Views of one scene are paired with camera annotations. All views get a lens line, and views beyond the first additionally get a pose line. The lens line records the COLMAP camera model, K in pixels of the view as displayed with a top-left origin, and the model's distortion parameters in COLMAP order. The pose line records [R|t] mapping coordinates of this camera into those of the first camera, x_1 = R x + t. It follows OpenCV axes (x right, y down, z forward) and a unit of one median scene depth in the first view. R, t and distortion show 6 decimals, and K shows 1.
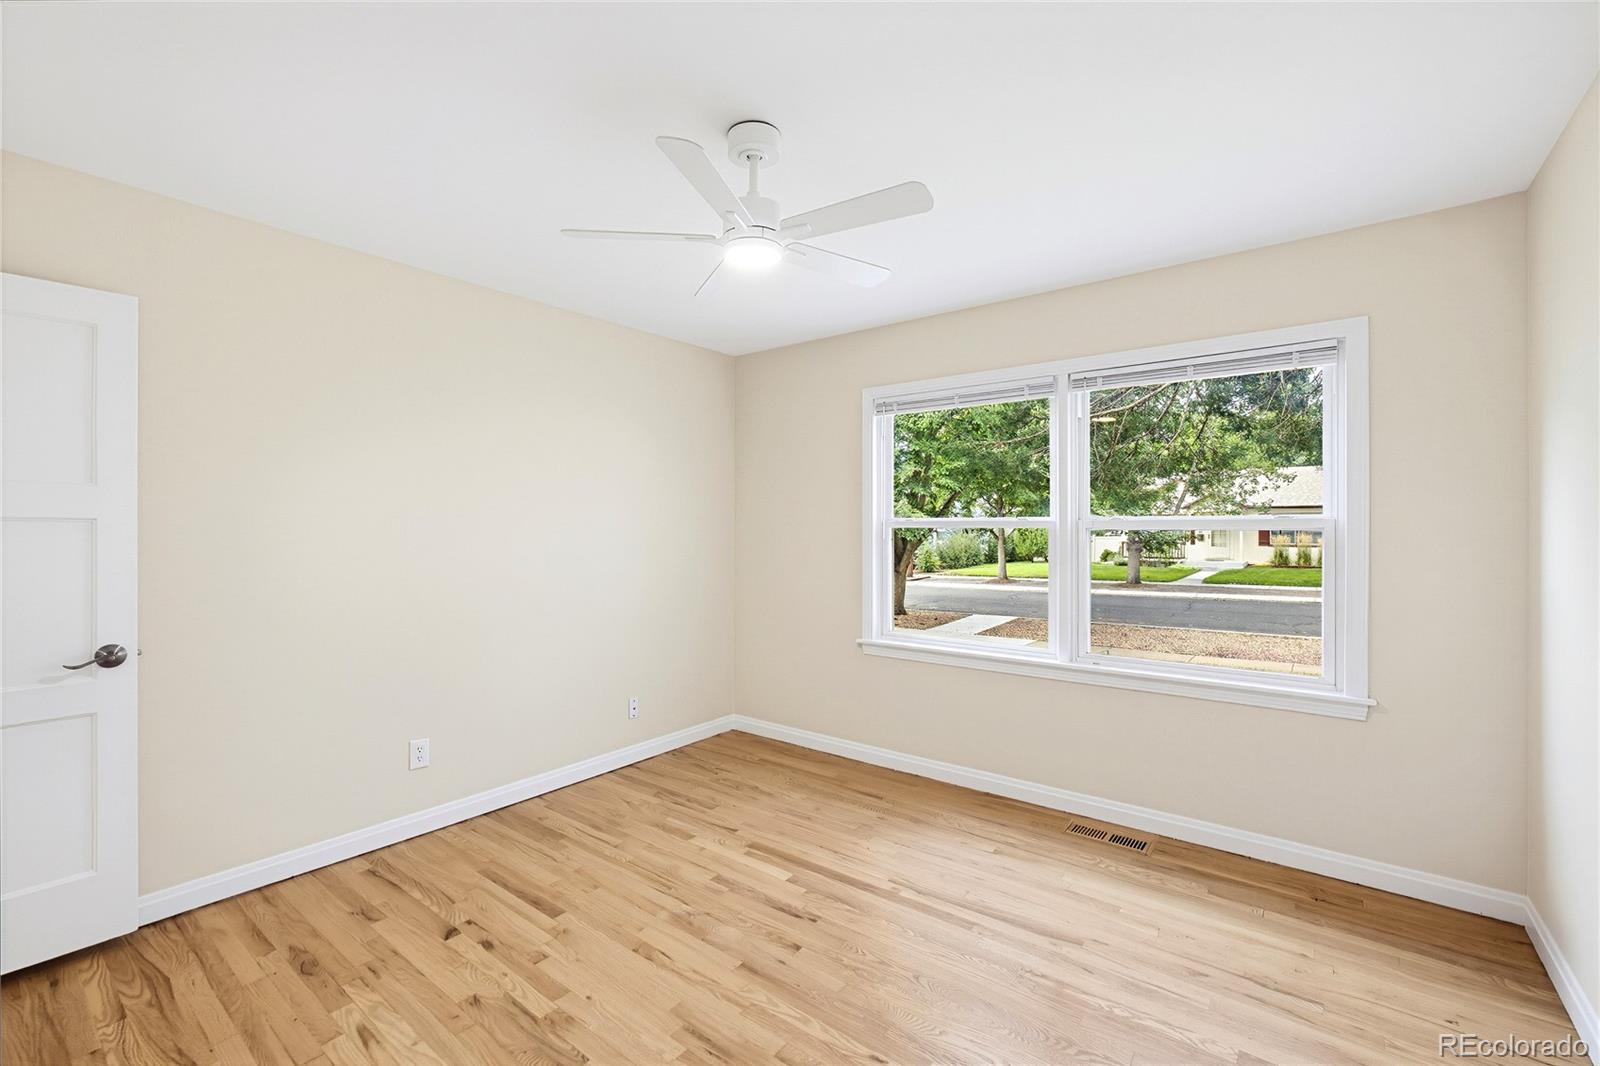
lens RADIAL K [[679.2, 0, 790.8], [0, 679.2, 534.0], [0, 0, 1]] dist [-0.019145, 0.005549]
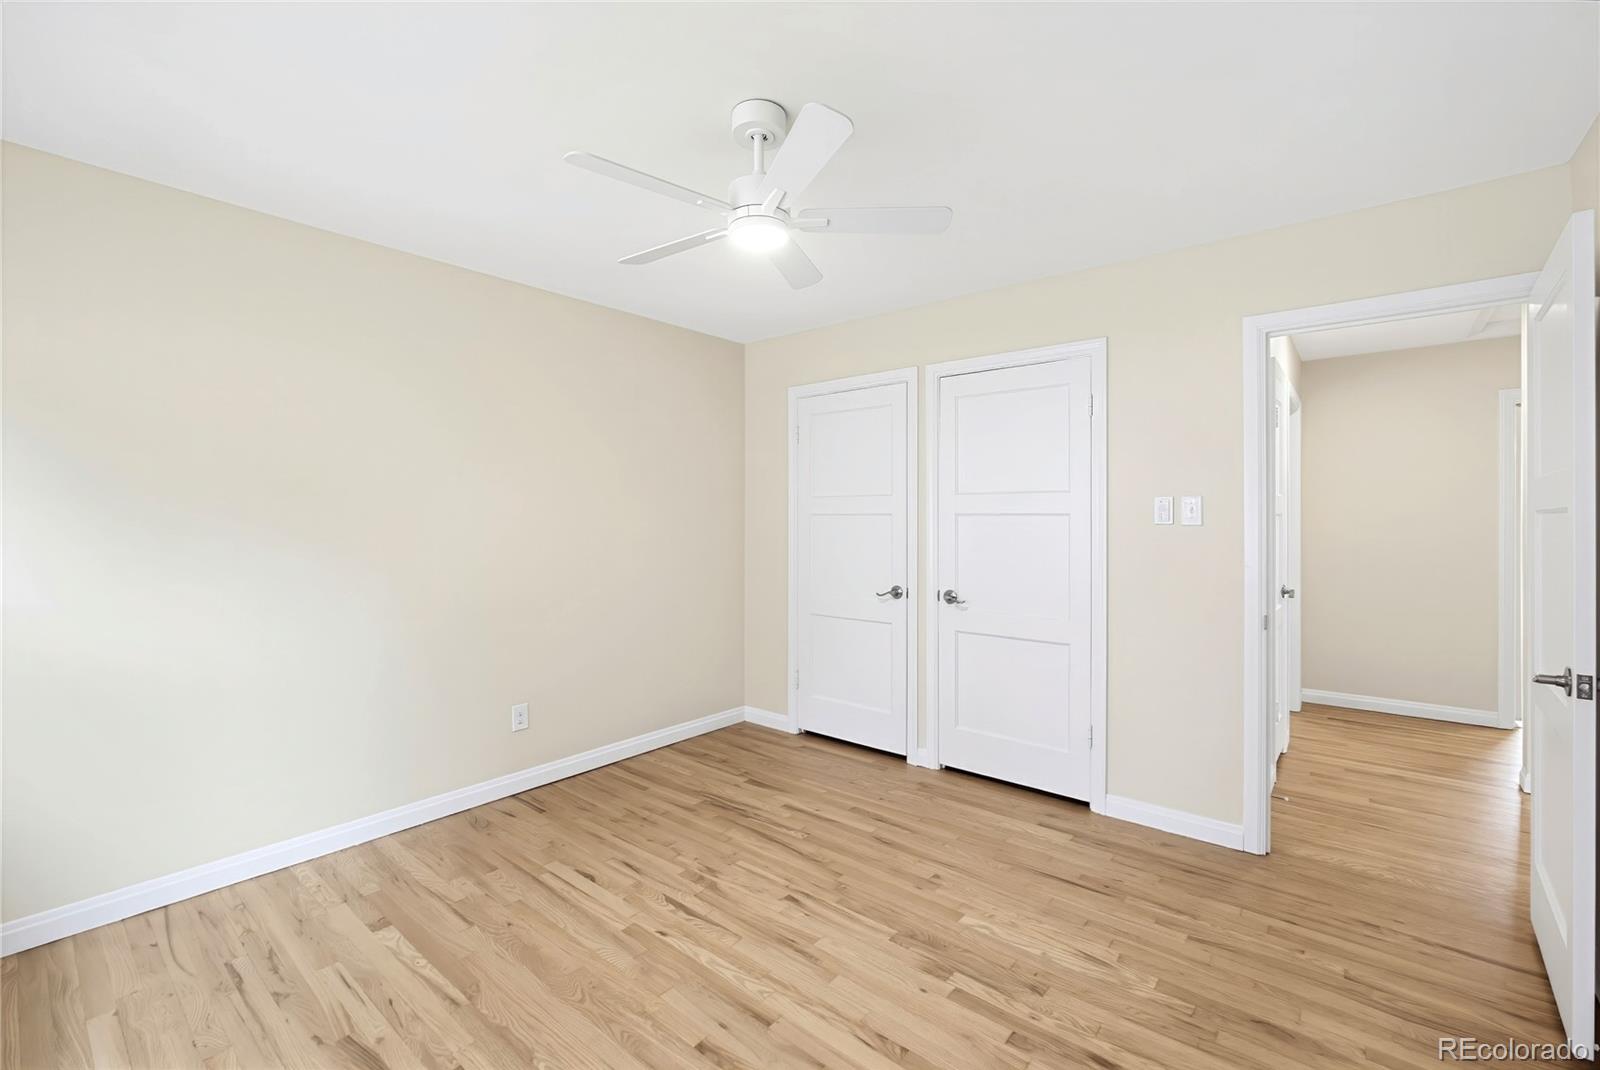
lens RADIAL K [[679.2, 0, 788.7], [0, 679.2, 527.9], [0, 0, 1]] dist [-0.019145, 0.005549]
pose [[-0.999612, -0.004558, 0.027481, -0.097557], [-0.004122, 0.999865, 0.015890, -0.007144], [-0.027549, 0.015770, -0.999496, 1.548948]]
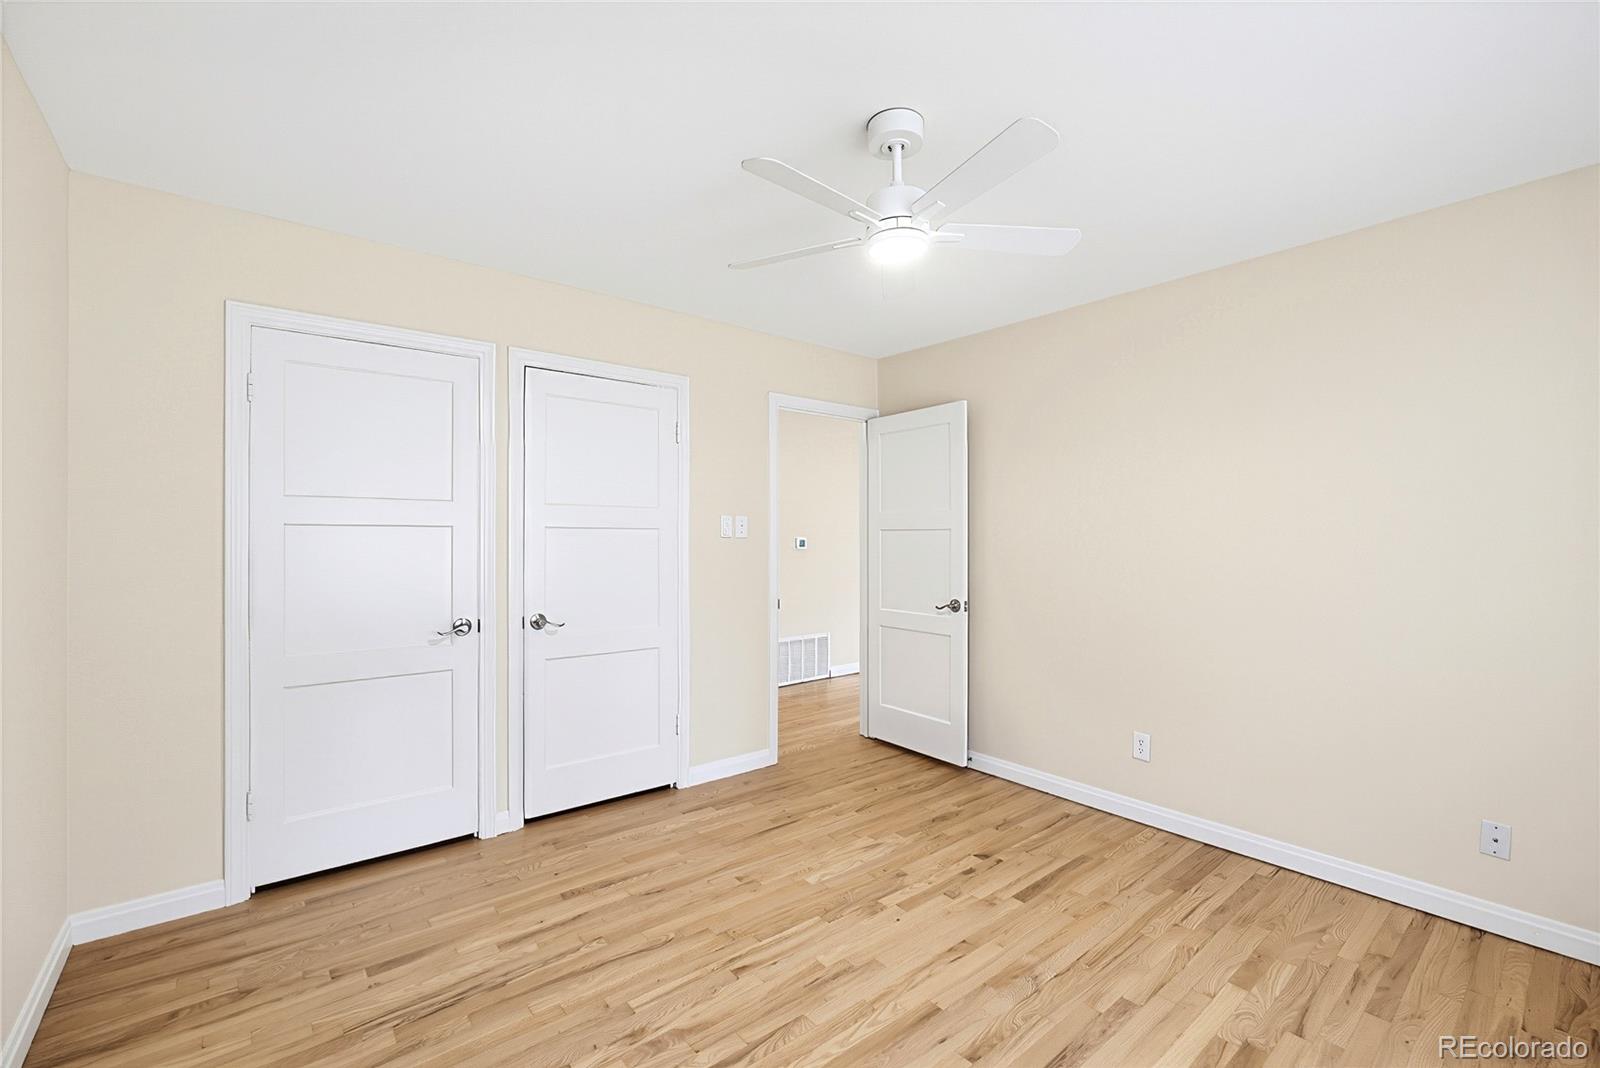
lens RADIAL K [[679.2, 0, 805.1], [0, 679.2, 532.6], [0, 0, 1]] dist [-0.019145, 0.005549]
pose [[-0.211003, -0.008777, -0.977446, 0.720394], [-0.006819, 0.999949, -0.007507, 0.003303], [0.977462, 0.005082, -0.211052, 0.848120]]
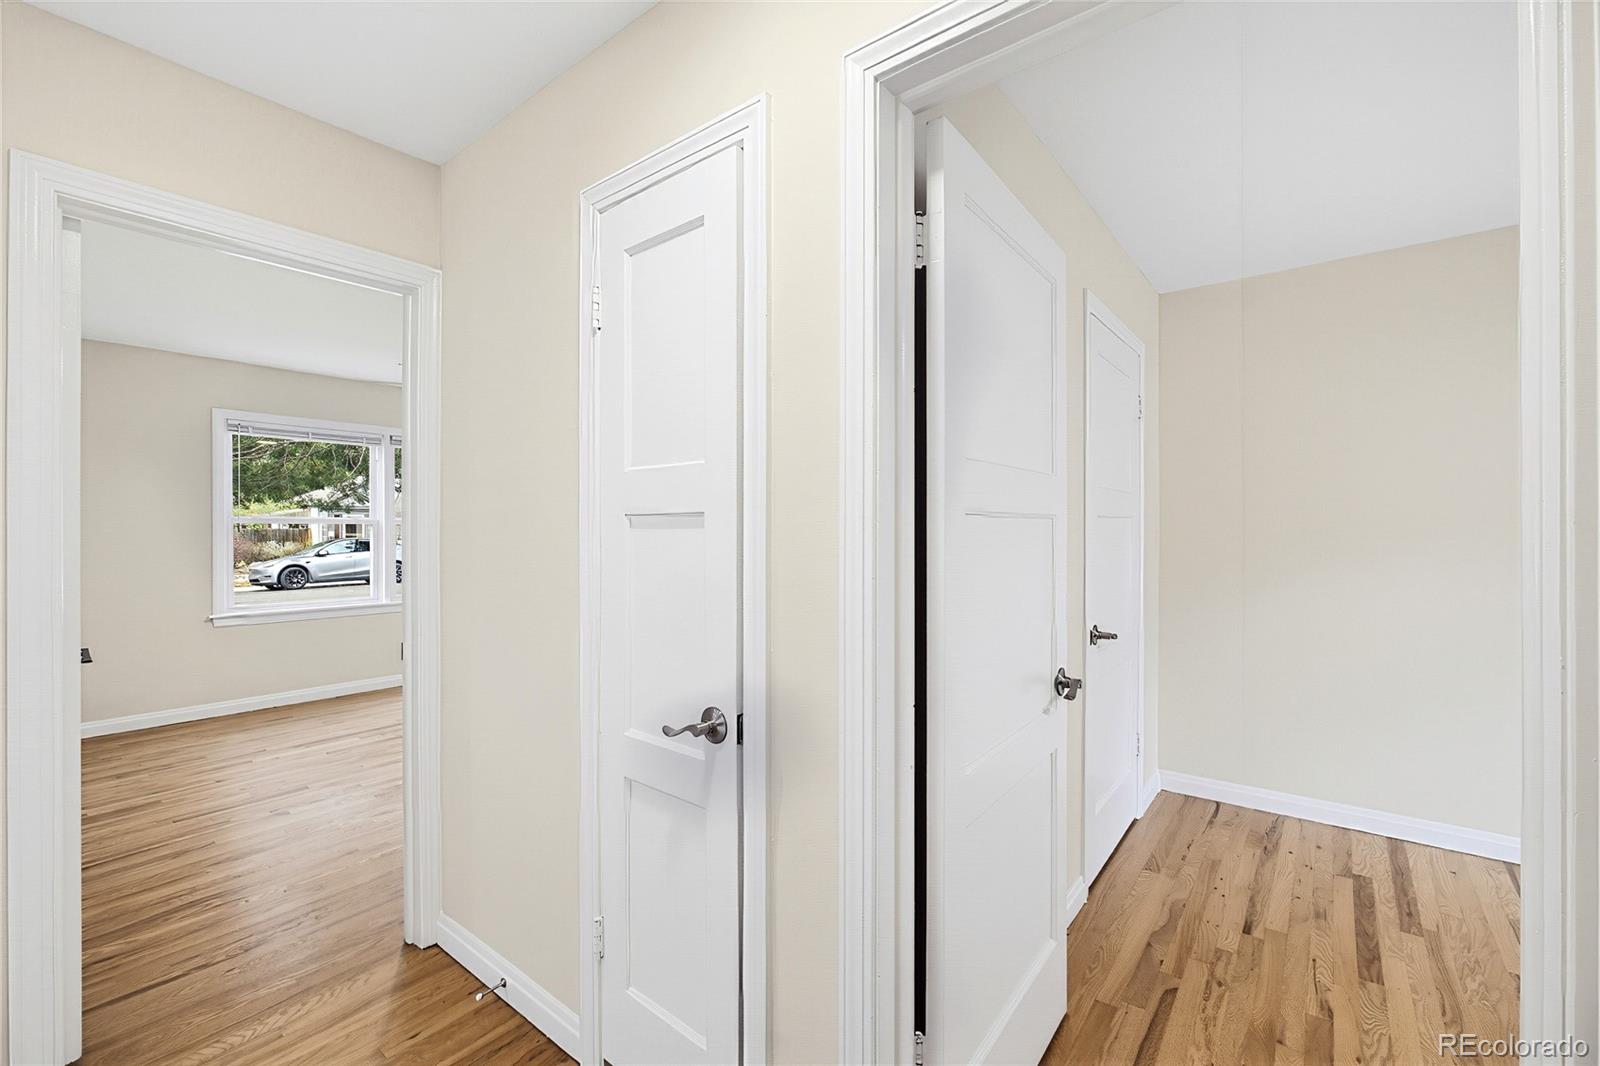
lens RADIAL K [[679.2, 0, 804.5], [0, 679.2, 534.5], [0, 0, 1]] dist [-0.019145, 0.005549]
pose [[-0.019225, -0.011198, 0.999752, -1.717341], [0.008224, 0.999902, 0.011358, 0.010077], [-0.999781, 0.008440, -0.019132, -0.049294]]
